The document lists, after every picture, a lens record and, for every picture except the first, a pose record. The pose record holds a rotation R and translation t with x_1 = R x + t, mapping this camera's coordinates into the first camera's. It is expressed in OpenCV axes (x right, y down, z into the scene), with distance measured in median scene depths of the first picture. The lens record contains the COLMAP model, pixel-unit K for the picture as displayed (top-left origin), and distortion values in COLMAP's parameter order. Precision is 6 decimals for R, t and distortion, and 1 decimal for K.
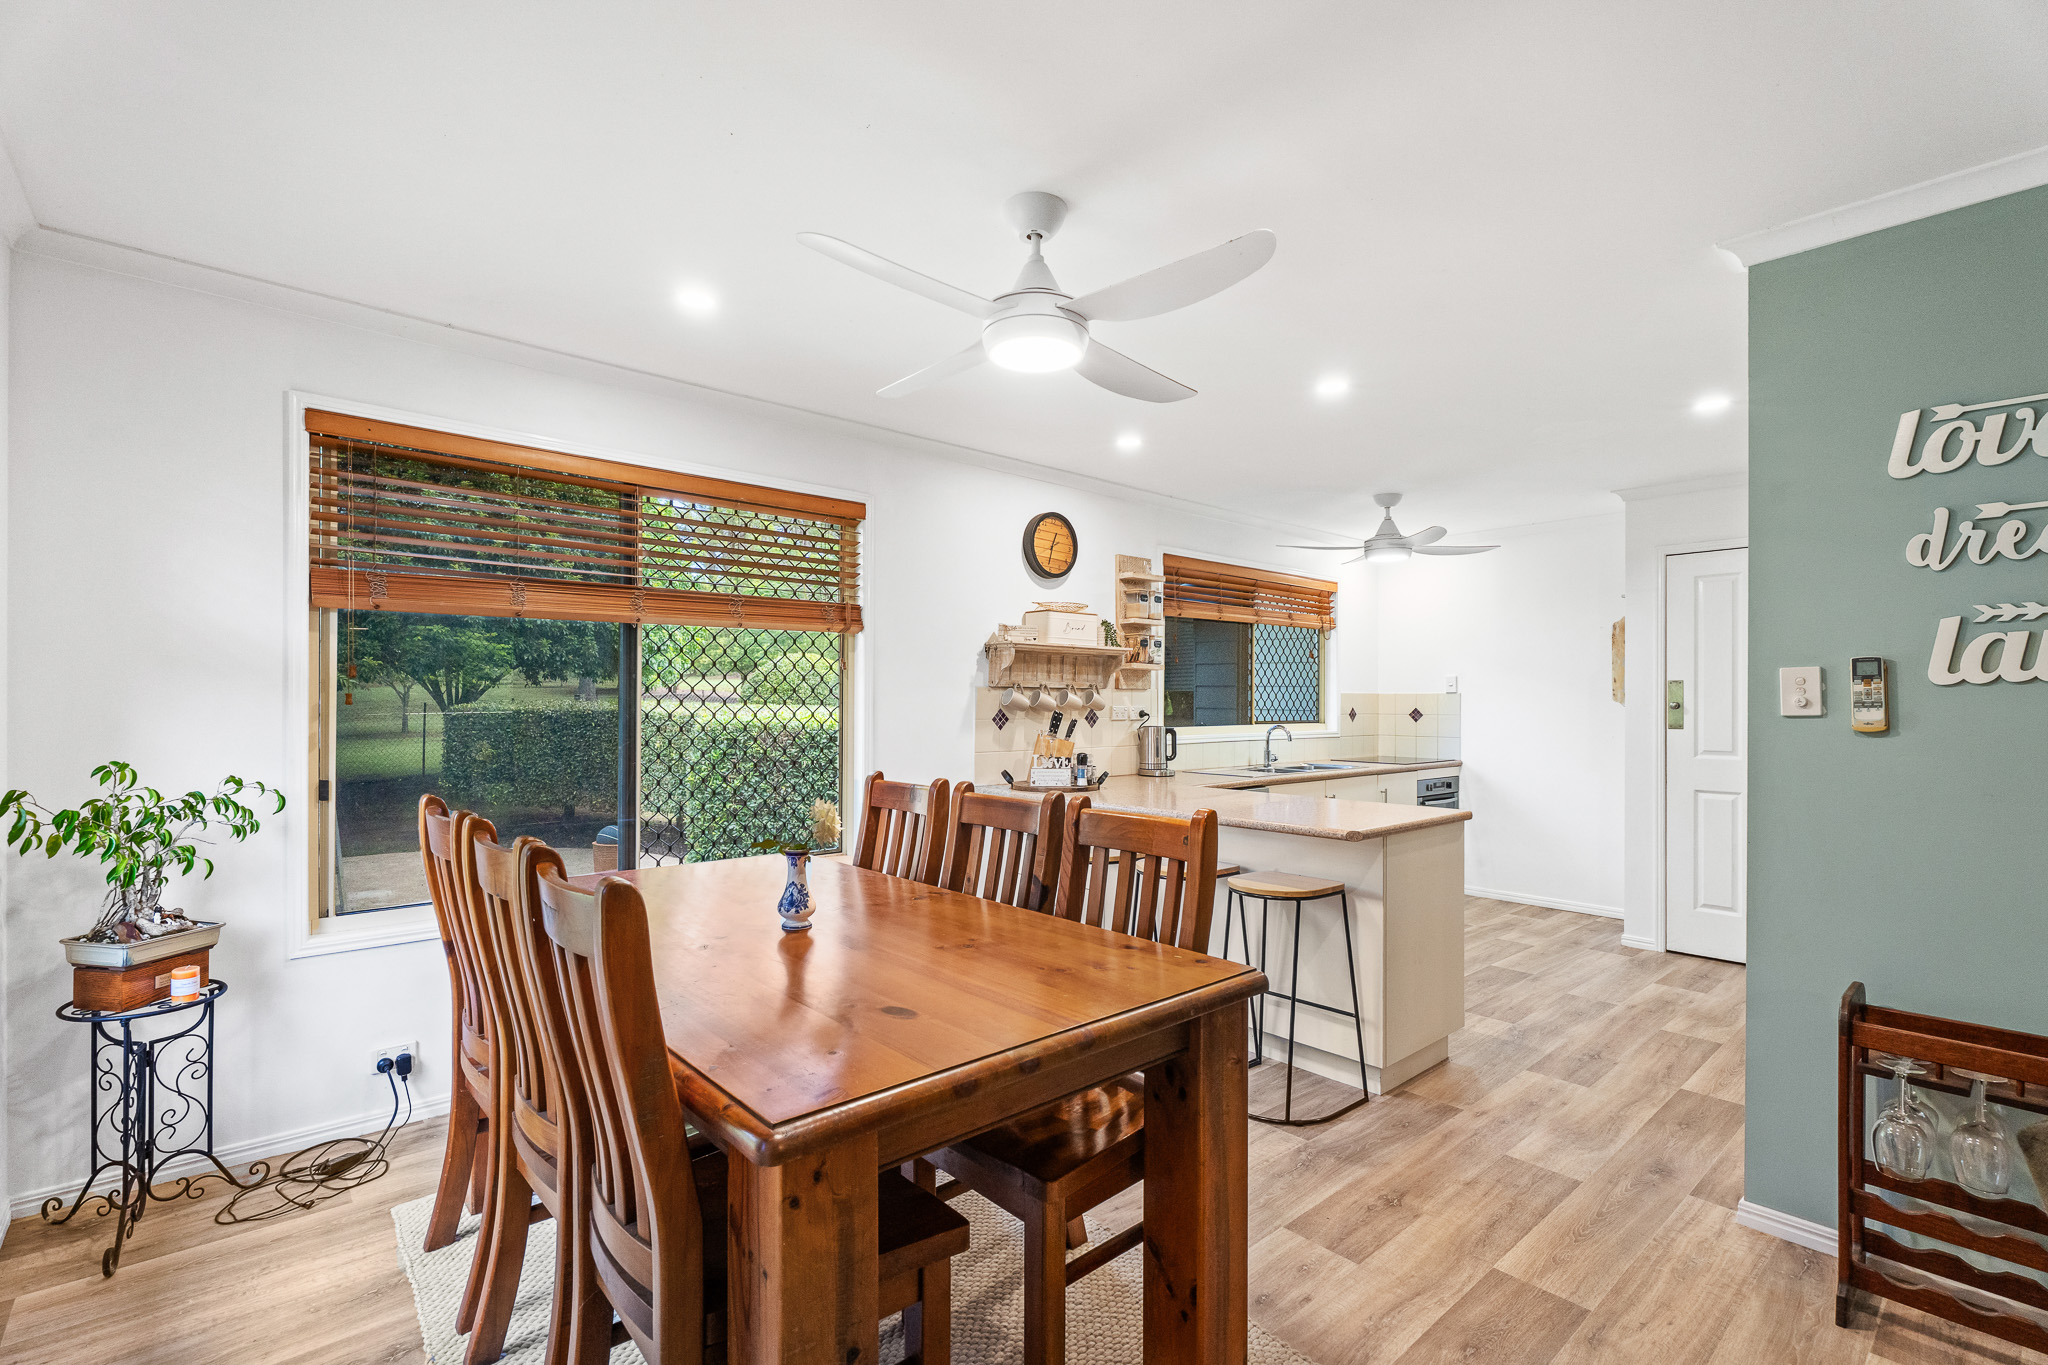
lens RADIAL K [[935.5, 0, 1020.7], [0, 935.5, 696.2], [0, 0, 1]] dist [-0.001108, 0.000148]
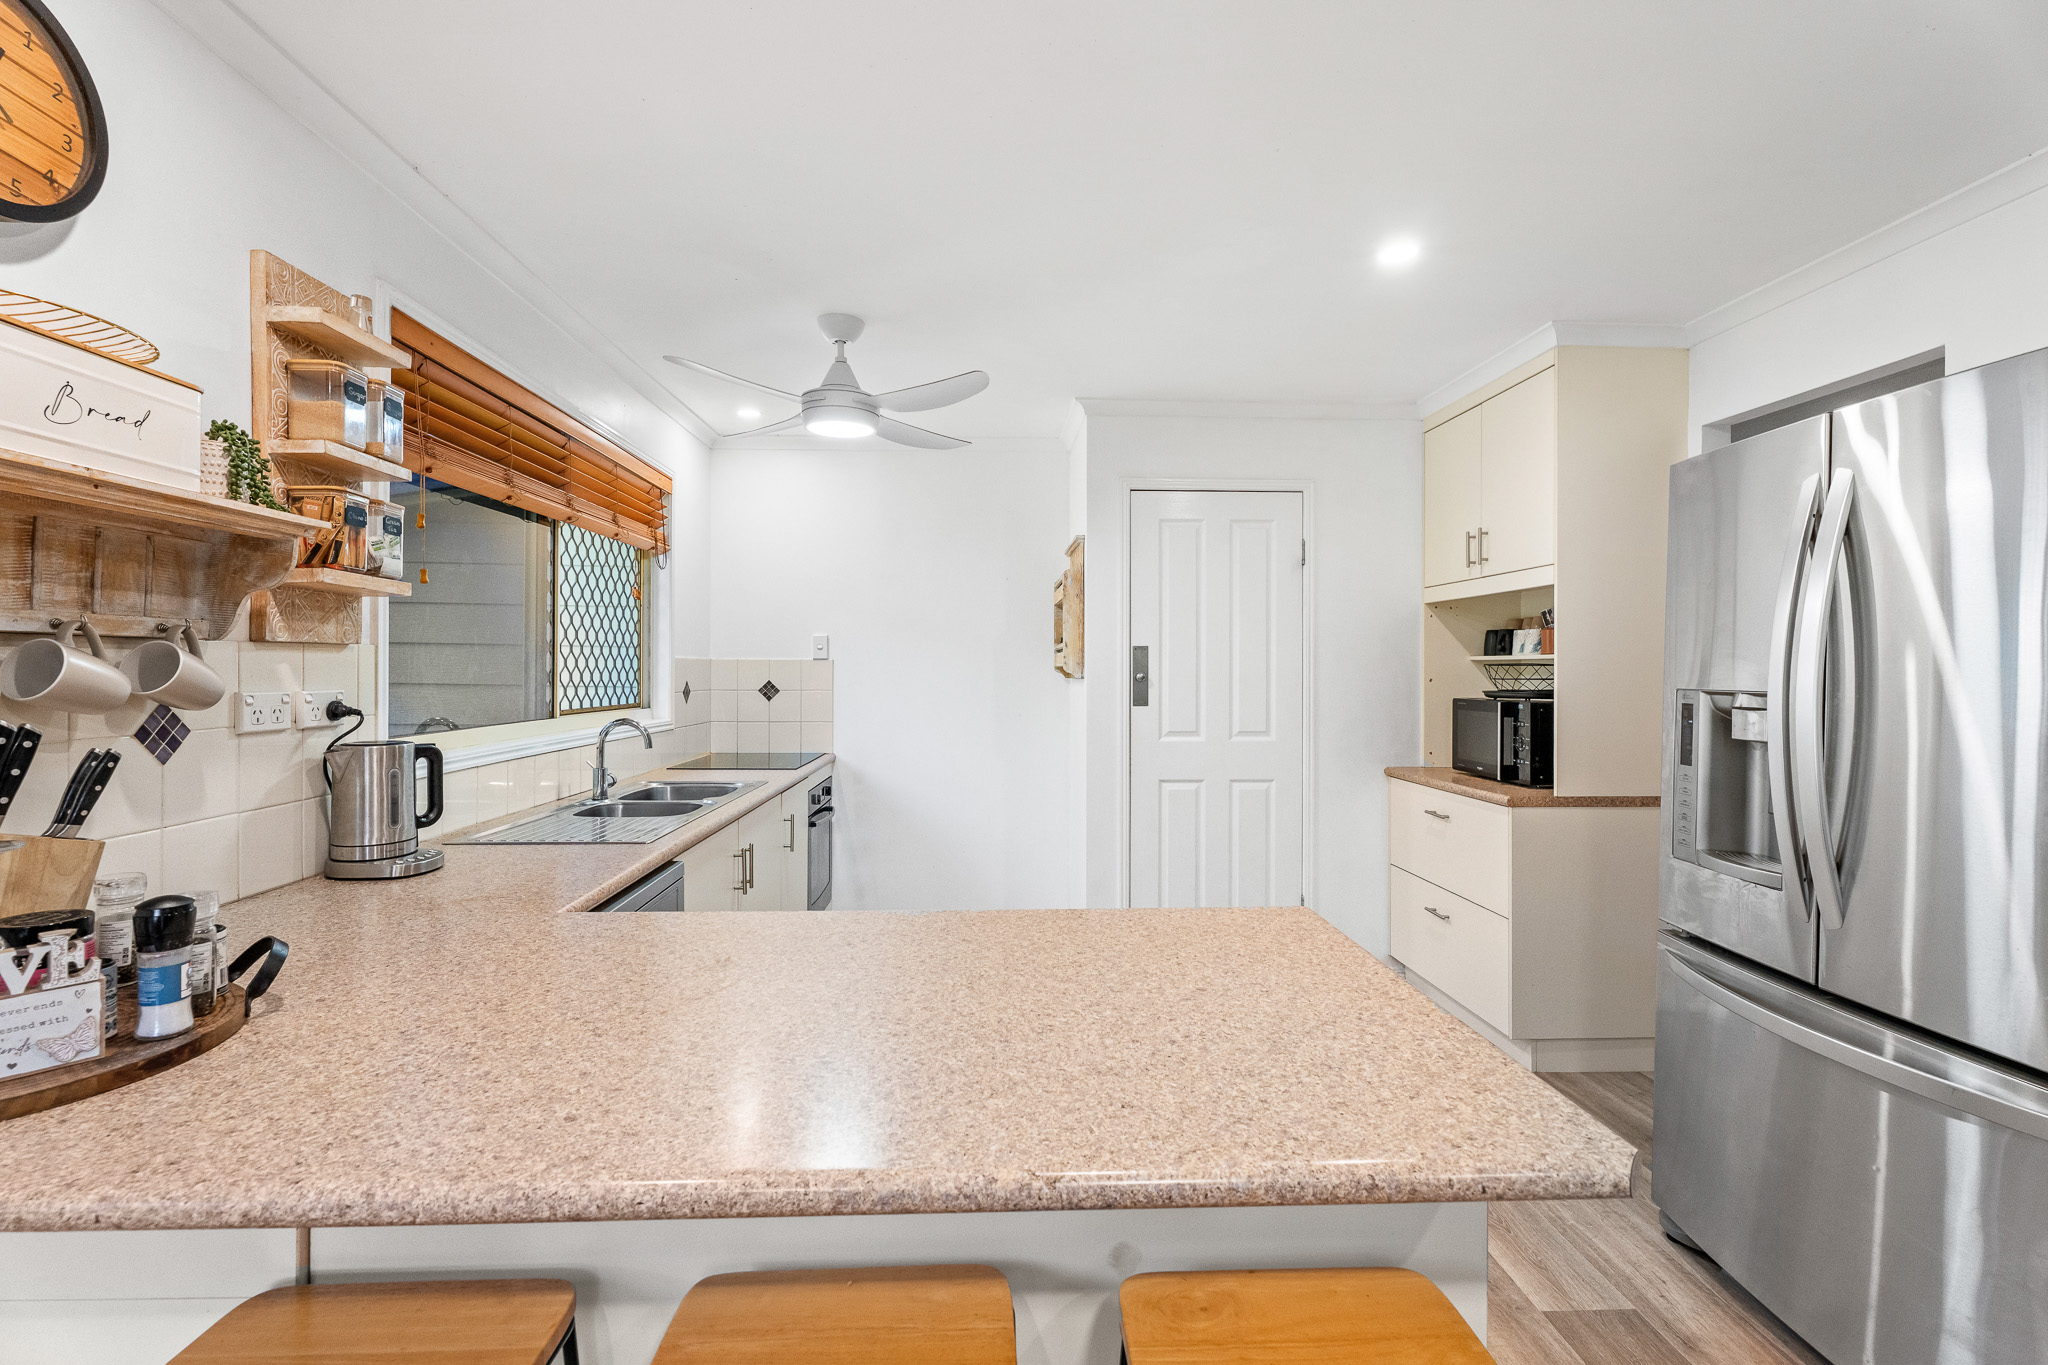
lens RADIAL K [[923.2, 0, 1022.6], [0, 923.2, 673.3], [0, 0, 1]] dist [0.002230, -0.000149]
pose [[0.630188, -0.005112, 0.776426, 0.017694], [-0.005088, 0.999930, 0.010713, -0.001459], [-0.776426, -0.010701, 0.630117, 0.606678]]
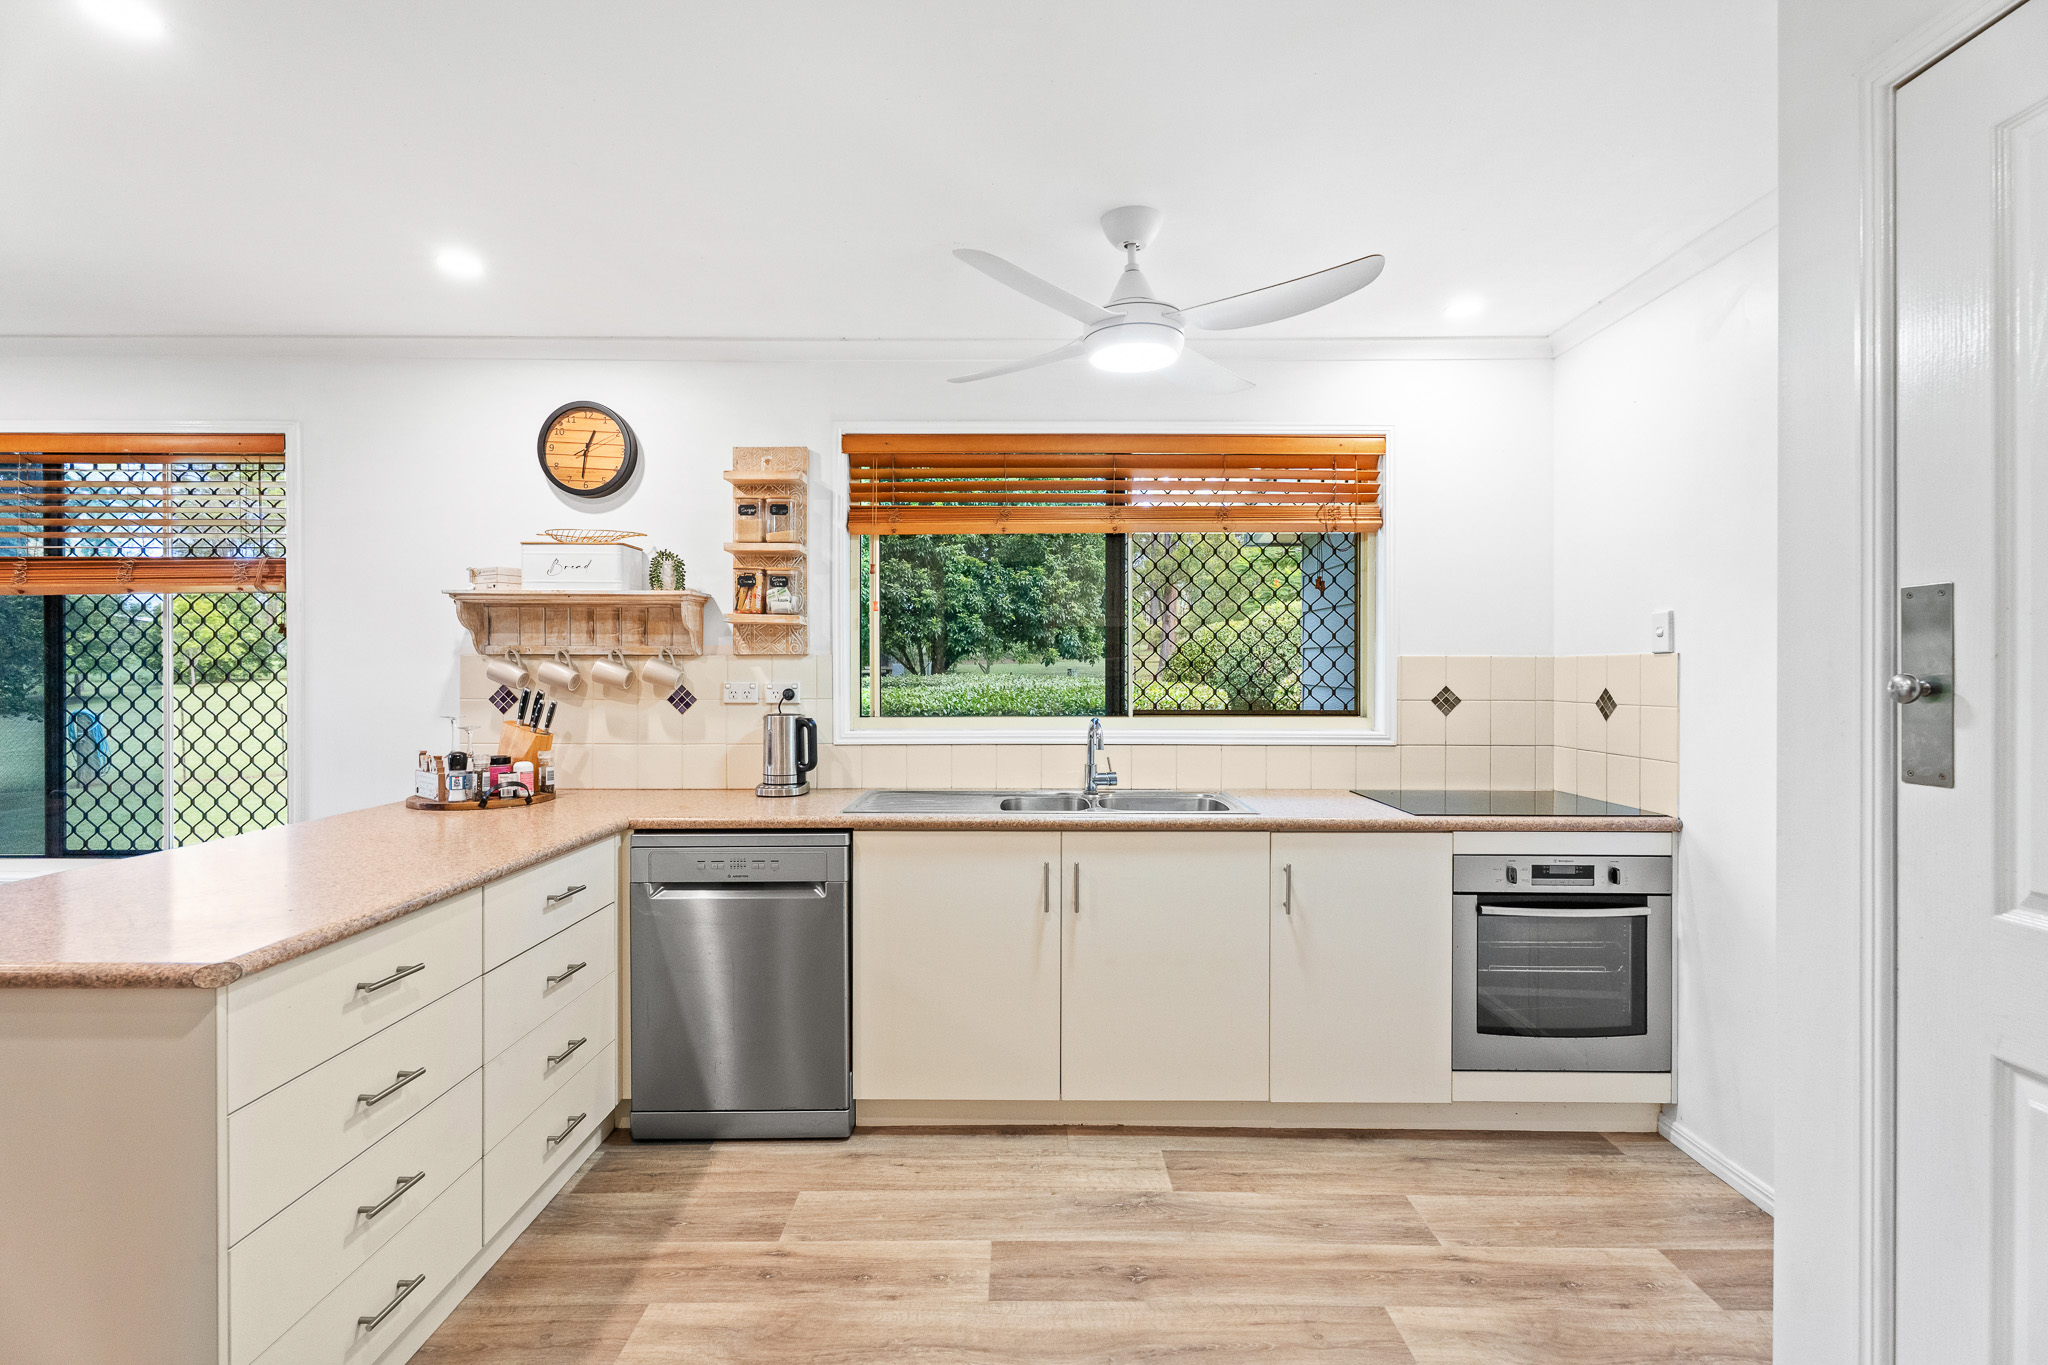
lens RADIAL K [[923.2, 0, 1022.6], [0, 923.2, 673.3], [0, 0, 1]] dist [0.002230, -0.000149]
pose [[0.744799, -0.002601, -0.667283, 0.722117], [0.004939, 0.999987, 0.001615, 0.004892], [0.667270, -0.004498, 0.744802, 0.701074]]
